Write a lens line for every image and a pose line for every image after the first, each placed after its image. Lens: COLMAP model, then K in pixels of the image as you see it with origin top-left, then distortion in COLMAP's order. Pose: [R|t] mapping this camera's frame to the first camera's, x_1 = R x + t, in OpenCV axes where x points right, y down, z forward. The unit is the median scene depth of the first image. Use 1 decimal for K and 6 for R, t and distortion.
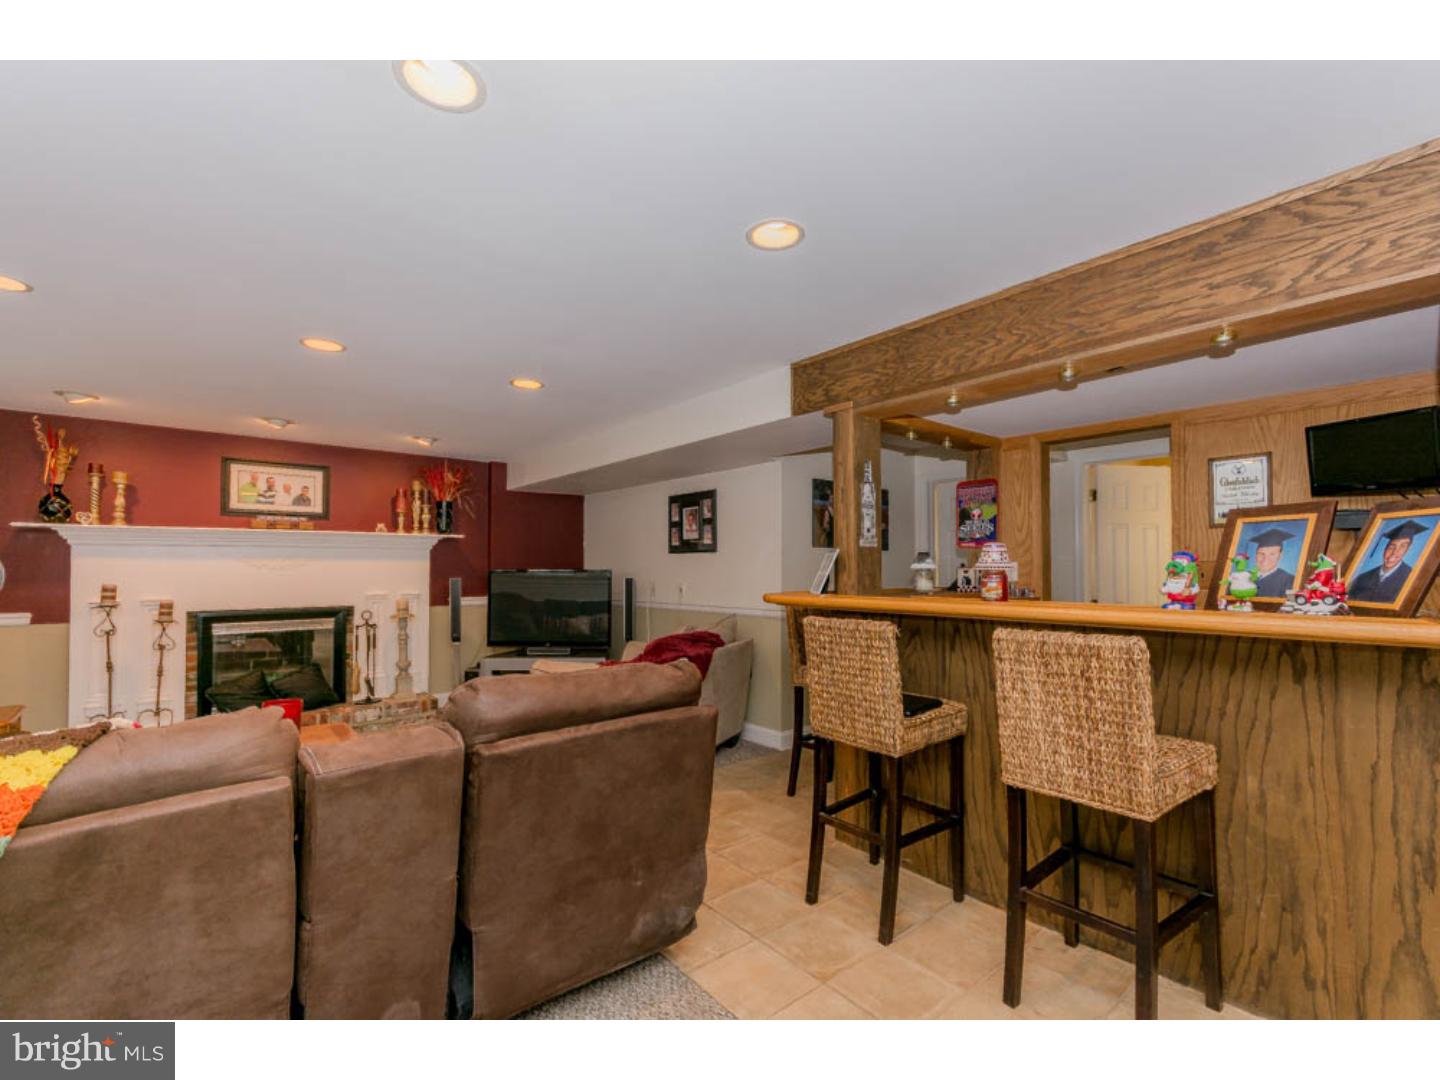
lens RADIAL K [[621.0, 0, 718.2], [0, 621.0, 555.4], [0, 0, 1]] dist [0.002943, 0.000233]
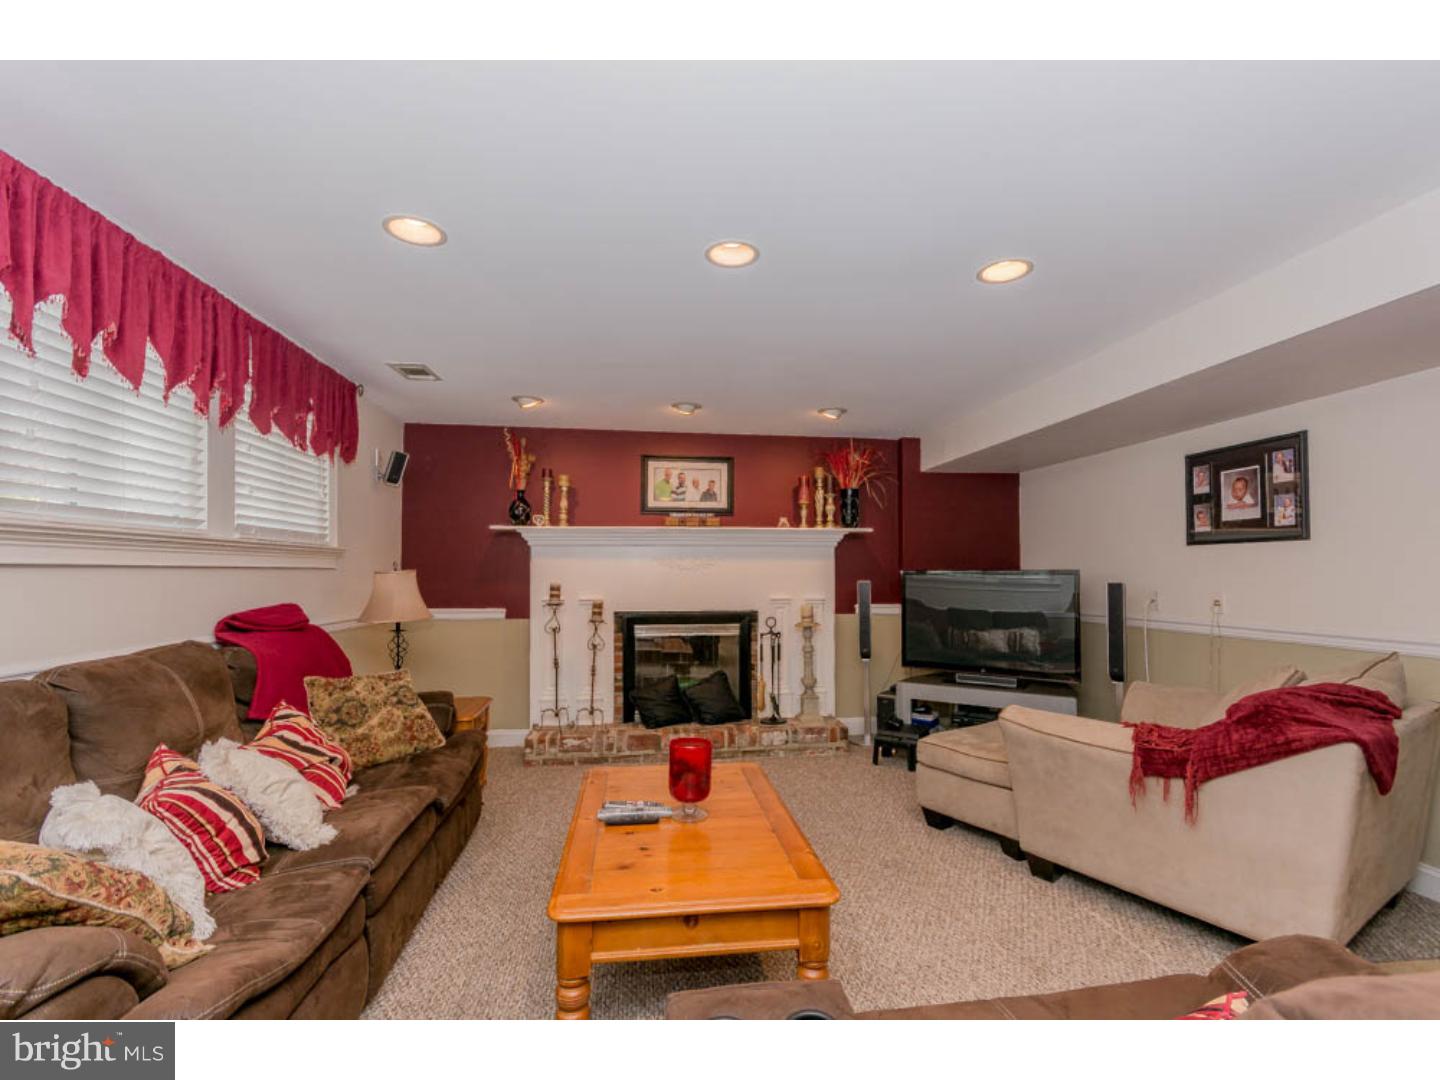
lens RADIAL K [[637.3, 0, 720.0], [0, 637.3, 540.0], [0, 0, 1]] dist [0.000931, 0.000220]
pose [[0.841384, -0.025287, -0.539845, -0.138774], [0.009039, 0.999423, -0.032726, 0.009276], [0.540361, 0.022656, 0.841128, 0.203317]]
